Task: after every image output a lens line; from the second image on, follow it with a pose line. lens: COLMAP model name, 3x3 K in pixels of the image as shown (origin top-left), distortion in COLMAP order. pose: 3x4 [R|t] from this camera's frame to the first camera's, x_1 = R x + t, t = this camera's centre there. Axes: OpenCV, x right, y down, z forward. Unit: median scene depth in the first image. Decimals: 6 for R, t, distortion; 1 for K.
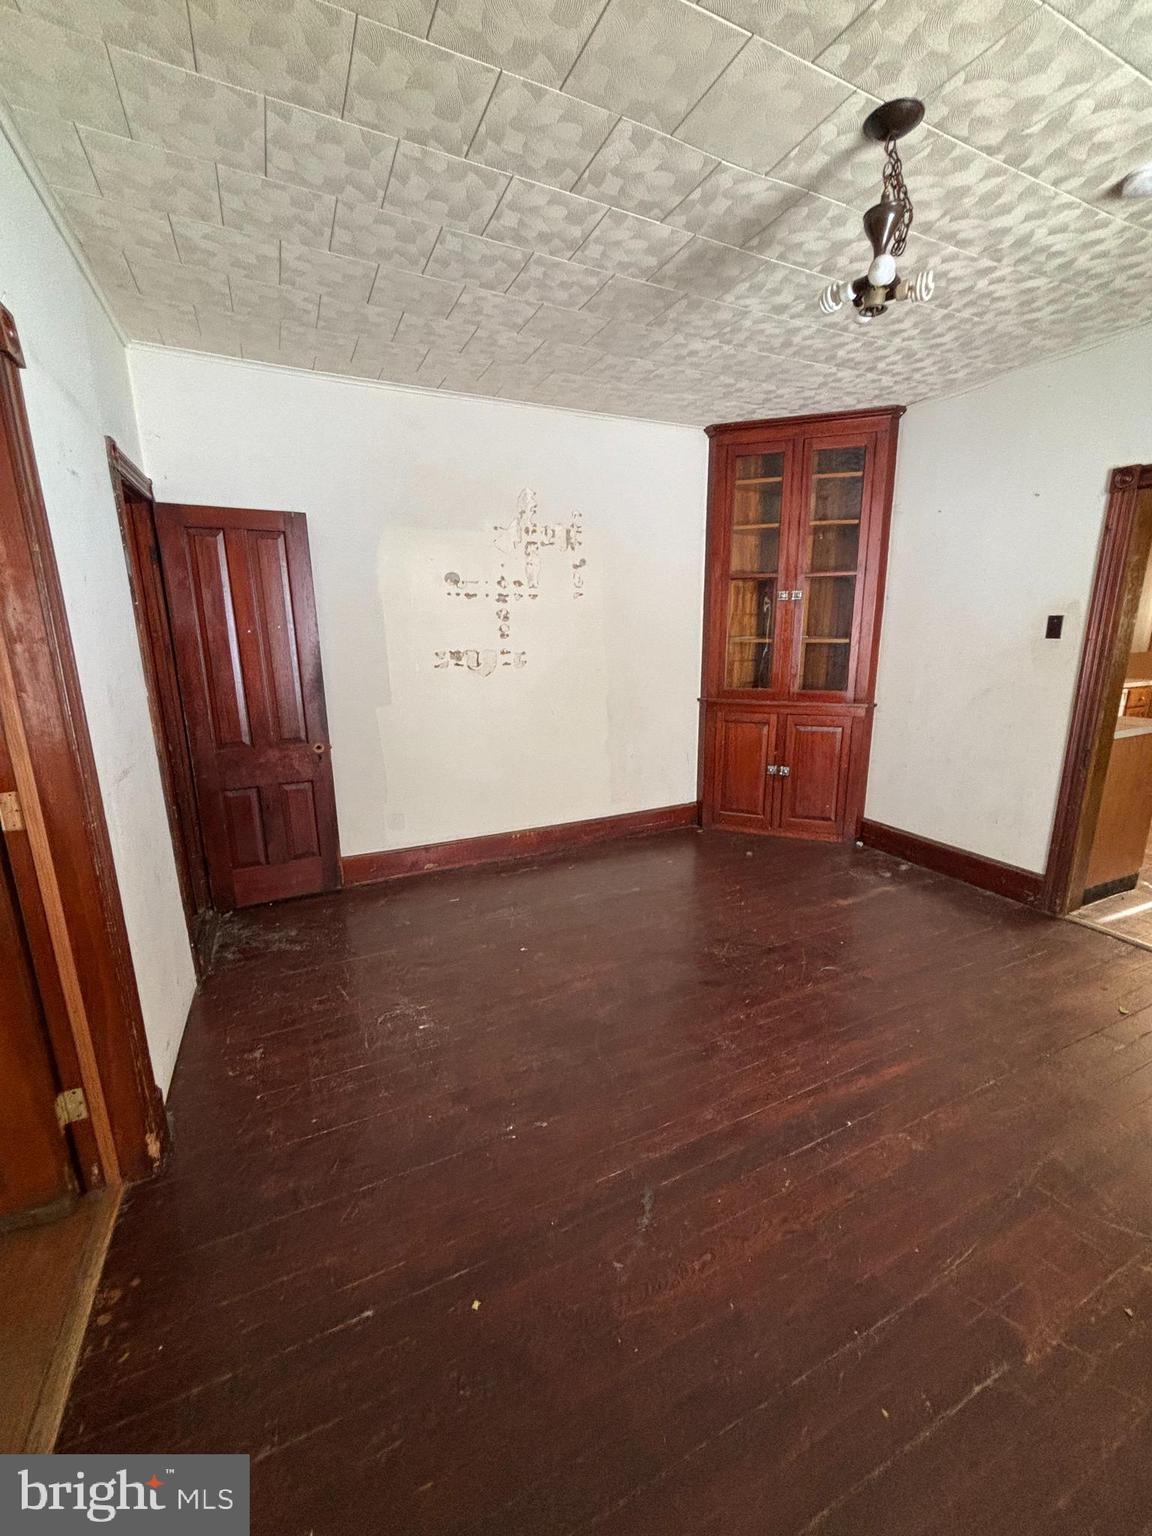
lens RADIAL K [[616.6, 0, 578.1], [0, 616.6, 768.5], [0, 0, 1]] dist [-0.002059, -0.000733]
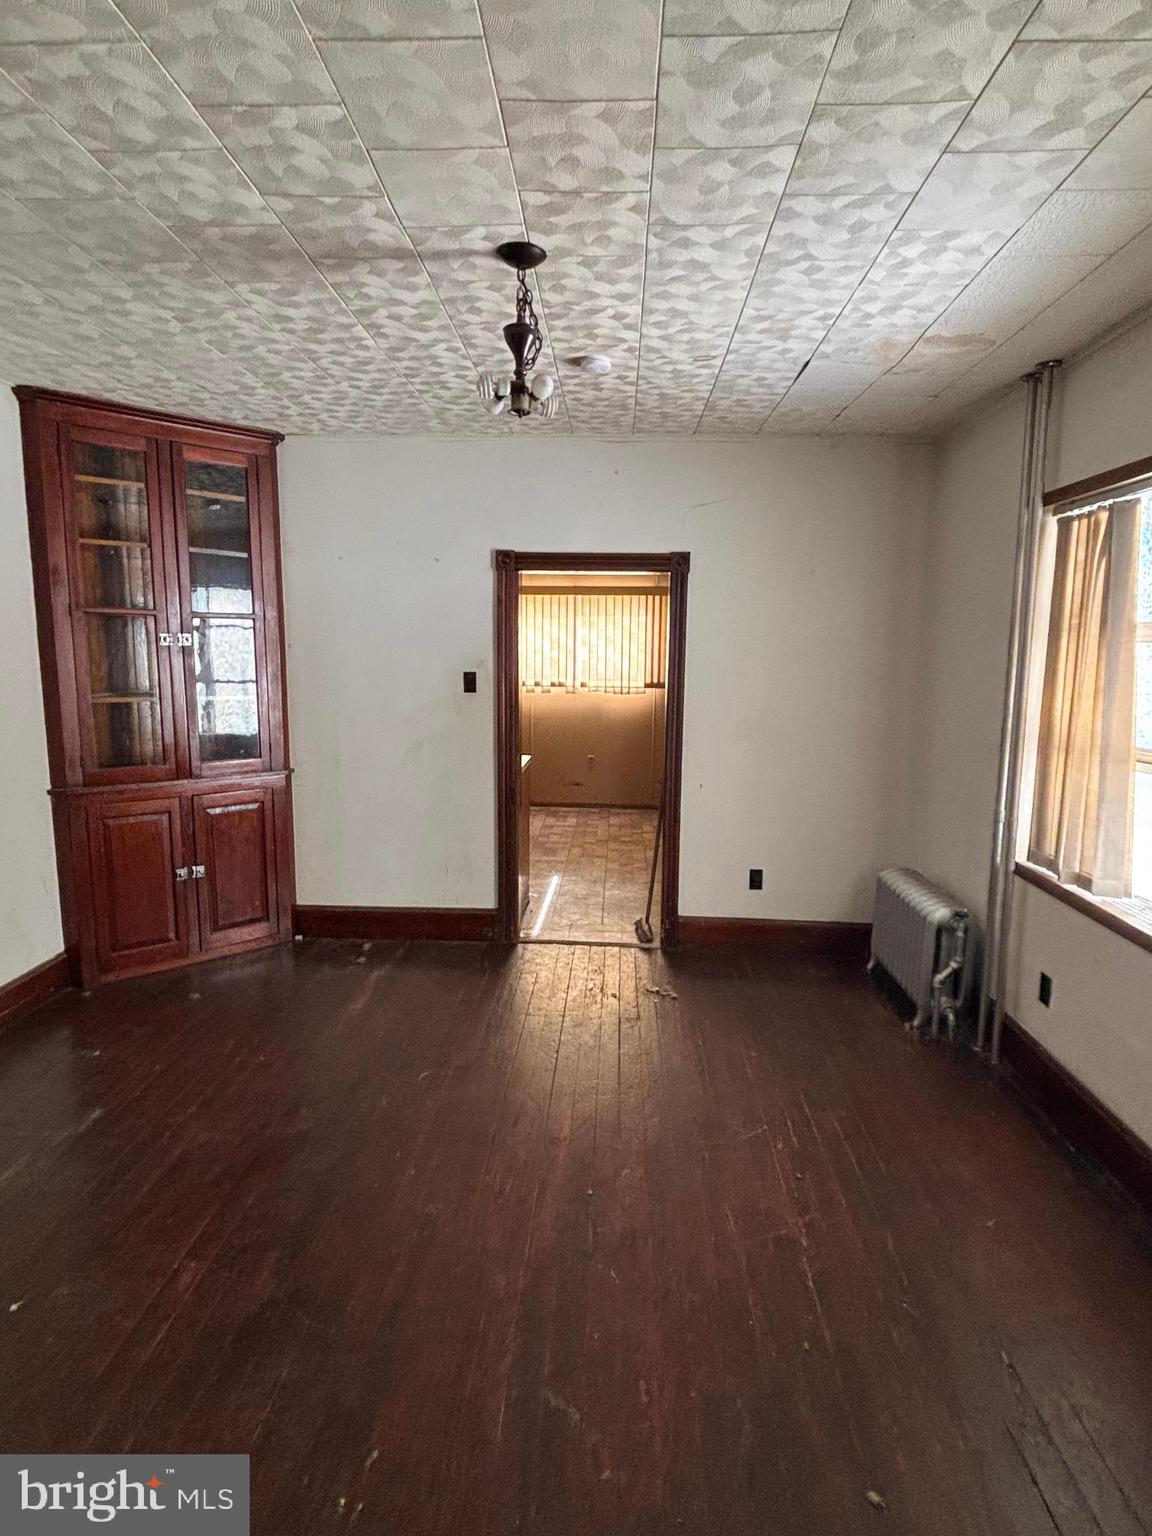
lens RADIAL K [[804.5, 0, 578.0], [0, 804.5, 763.8], [0, 0, 1]] dist [-0.006944, -0.002085]
pose [[0.476068, -0.109872, 0.872518, -0.352629], [0.185787, 0.982336, 0.022330, -0.077183], [-0.859559, 0.151472, 0.488072, 0.156361]]
